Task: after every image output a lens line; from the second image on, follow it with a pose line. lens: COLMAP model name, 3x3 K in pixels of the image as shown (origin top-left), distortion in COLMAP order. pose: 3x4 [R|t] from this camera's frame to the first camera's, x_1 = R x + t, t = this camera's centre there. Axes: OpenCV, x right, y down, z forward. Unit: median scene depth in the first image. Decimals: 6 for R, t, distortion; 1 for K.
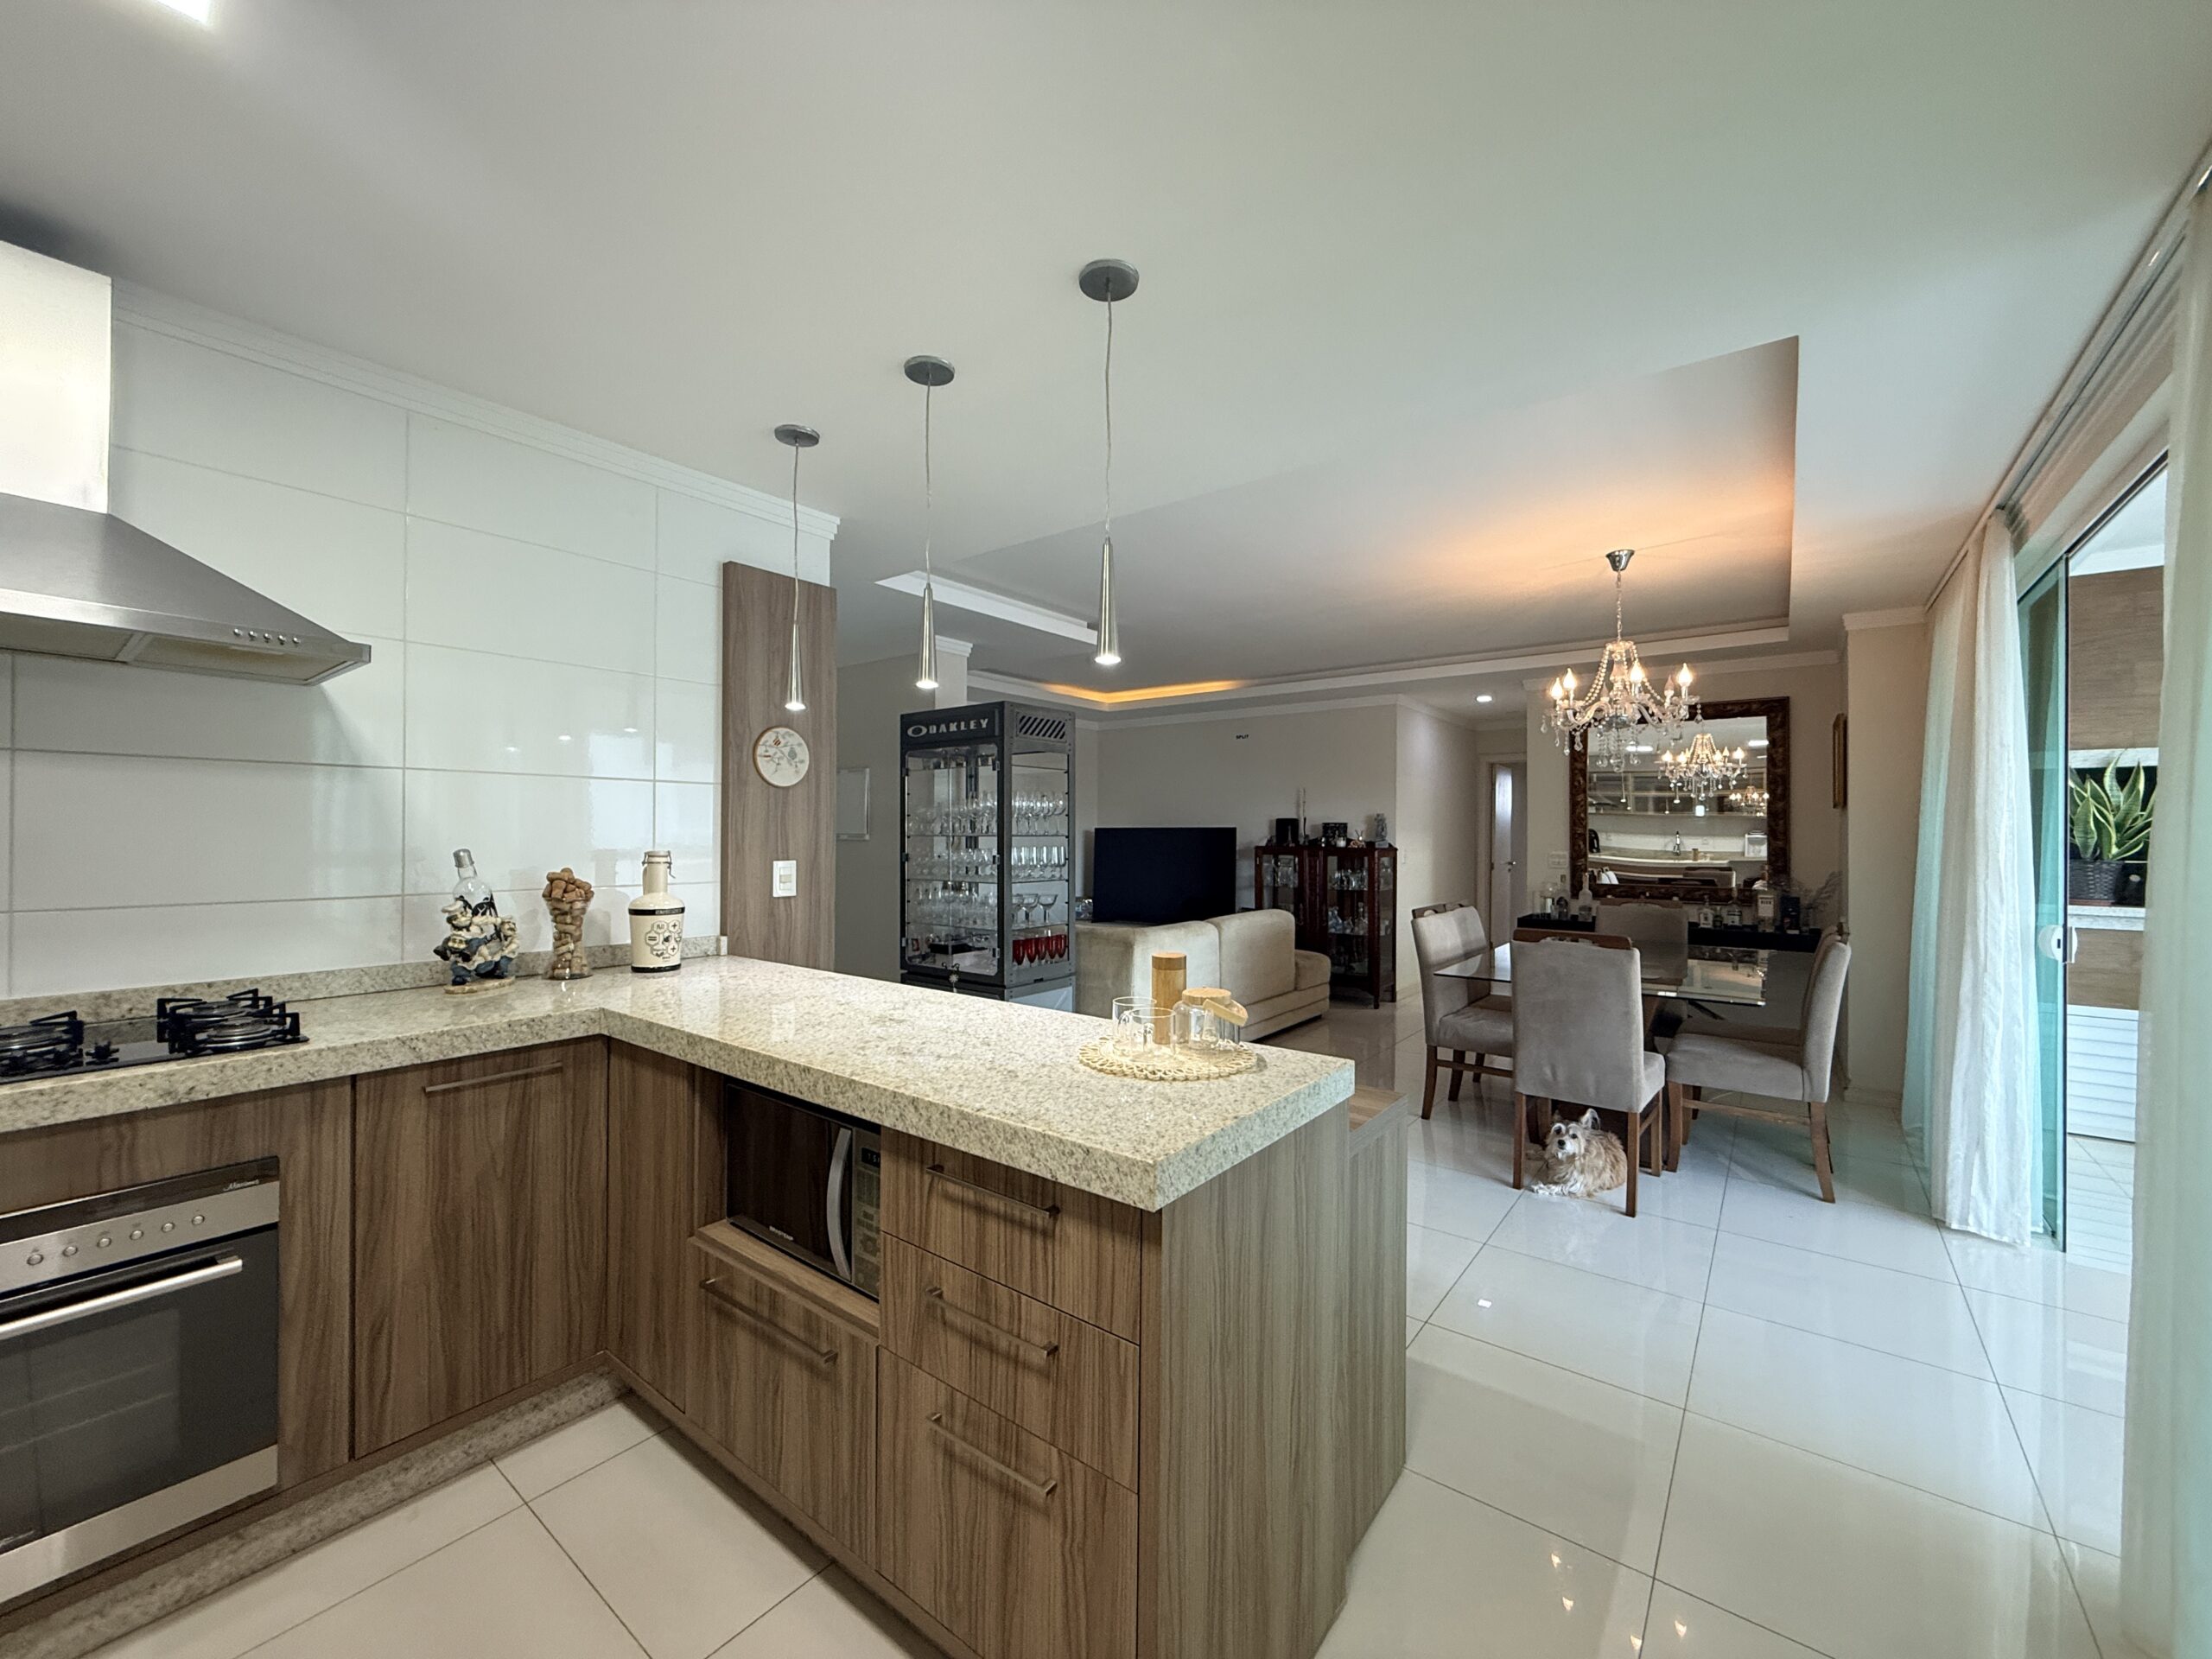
lens RADIAL K [[881.6, 0, 1104.1], [0, 881.6, 831.1], [0, 0, 1]] dist [0.000387, 0.000211]
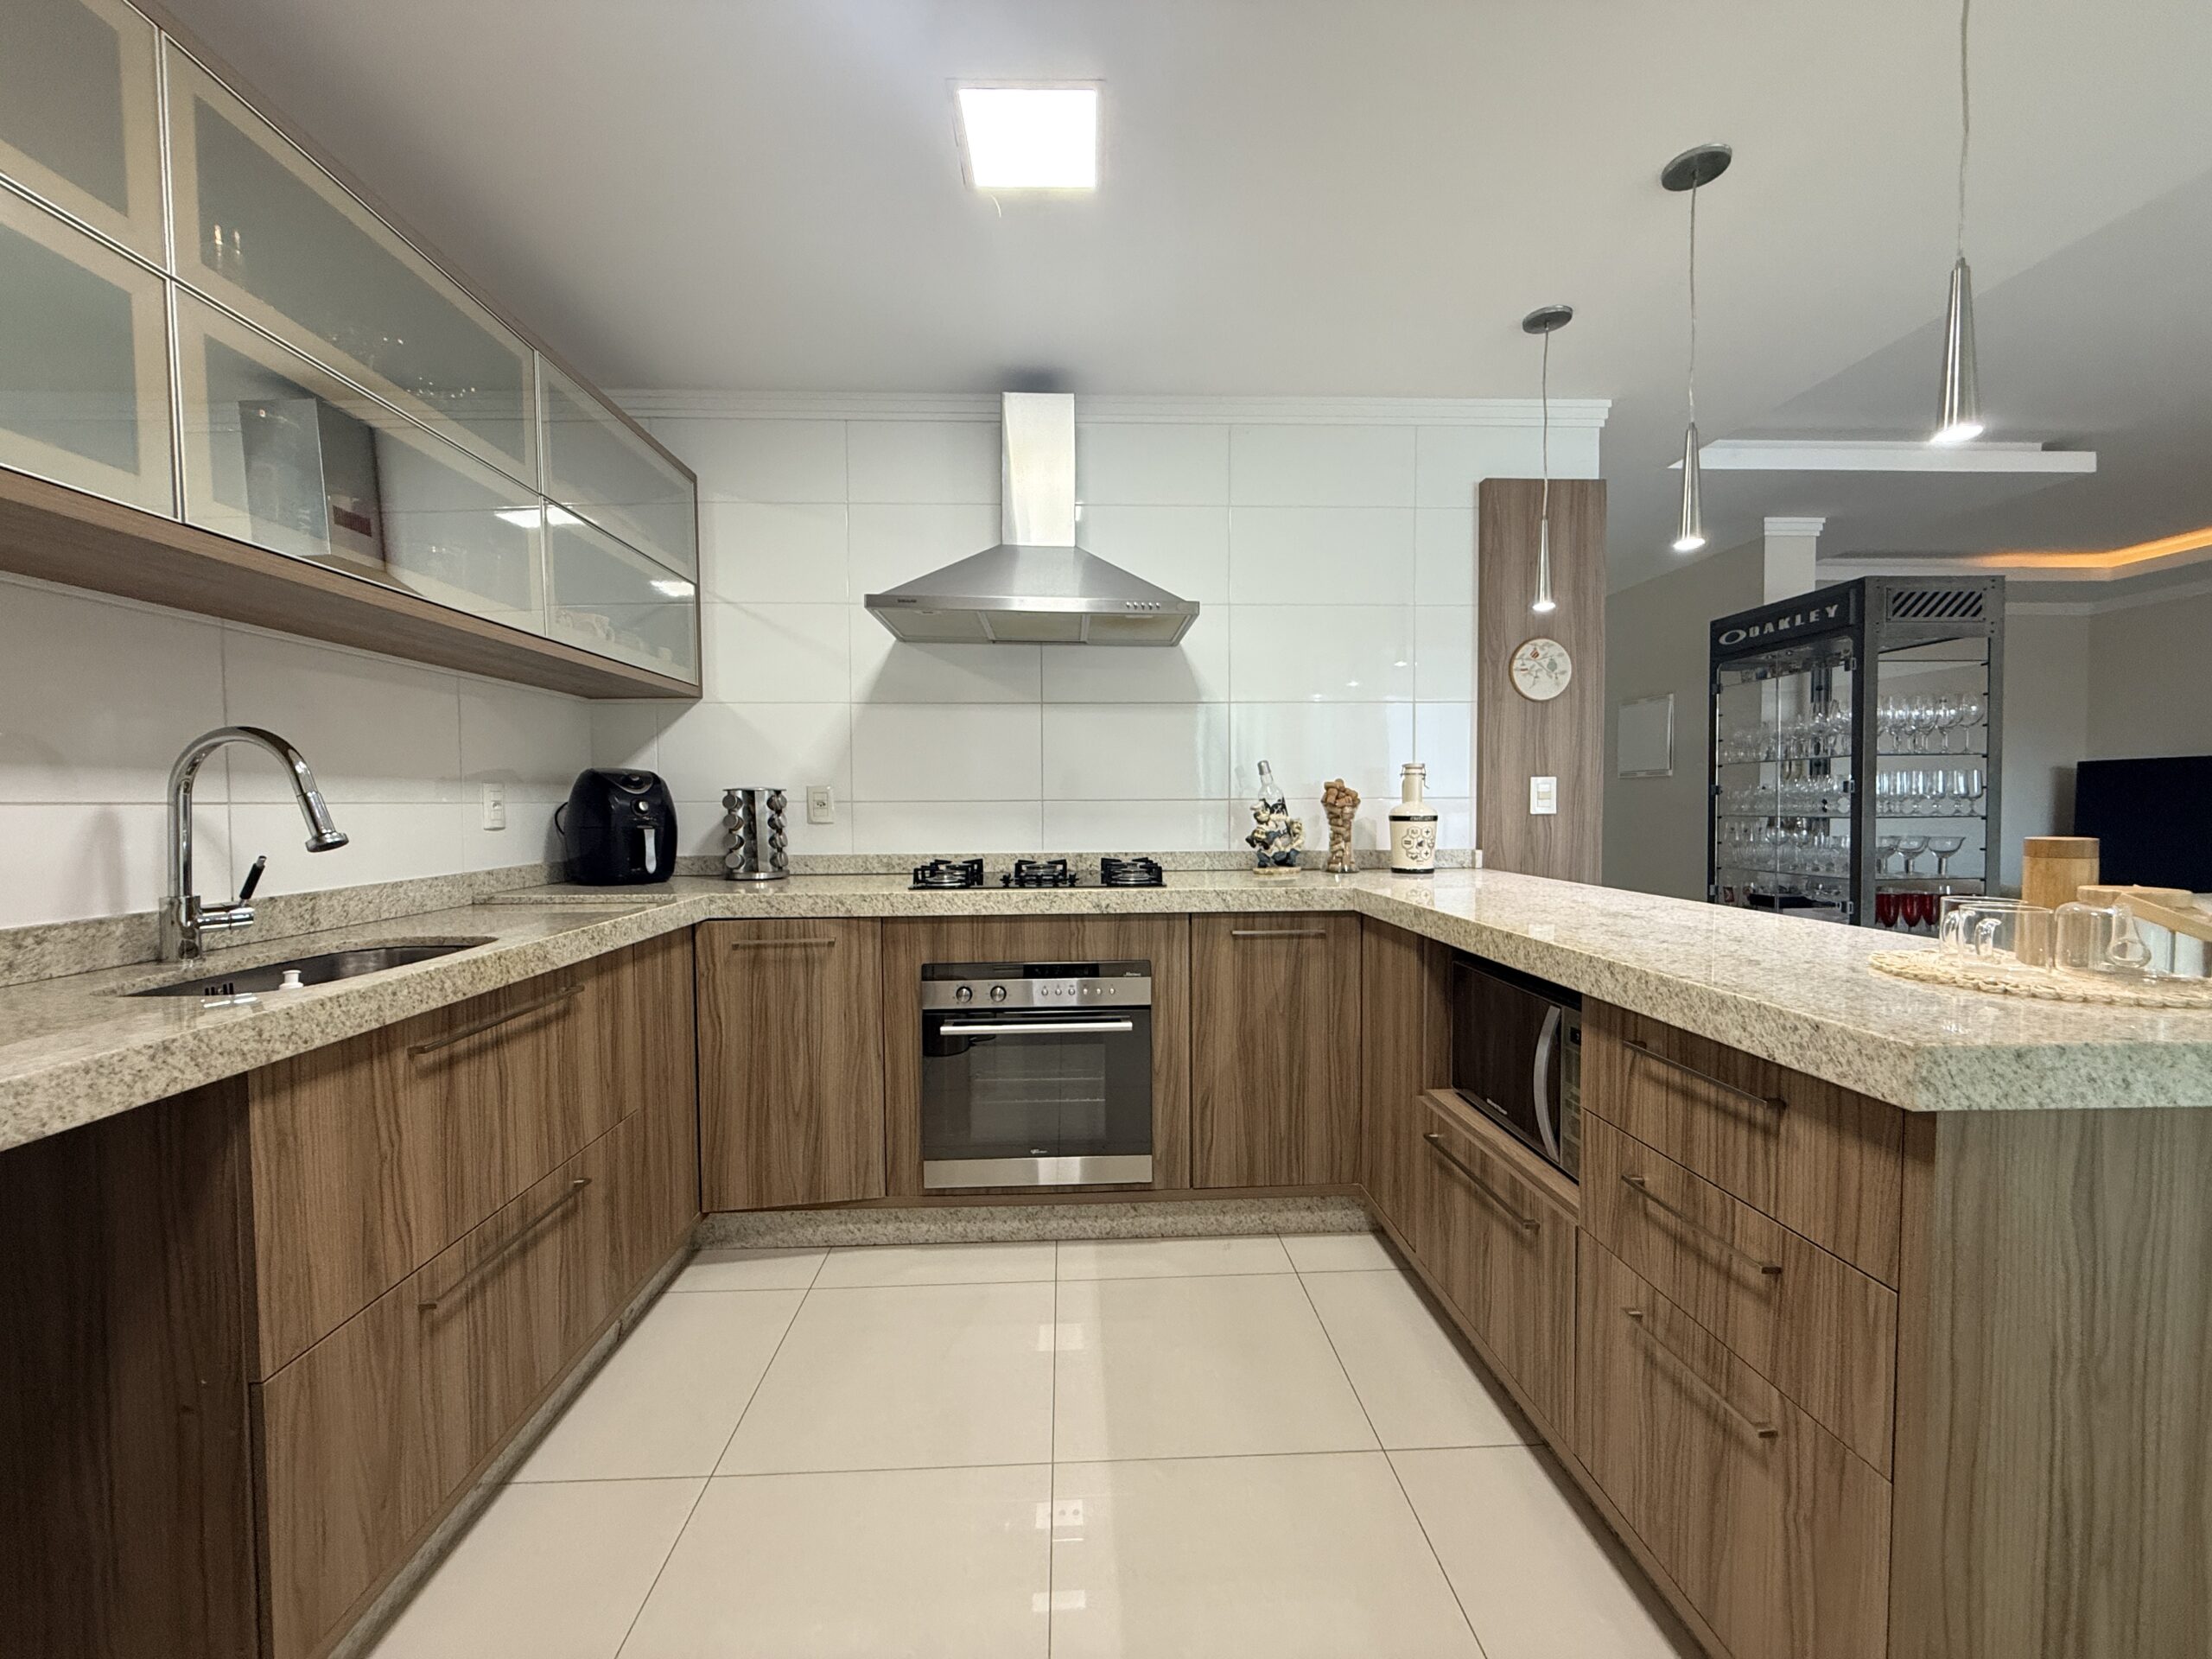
lens RADIAL K [[881.6, 0, 1096.4], [0, 881.6, 829.4], [0, 0, 1]] dist [0.000387, 0.000211]
pose [[0.644942, 0.015050, -0.764083, 0.107112], [0.010917, 0.999523, 0.028903, 0.099852], [0.764153, -0.026982, 0.644470, -0.001572]]
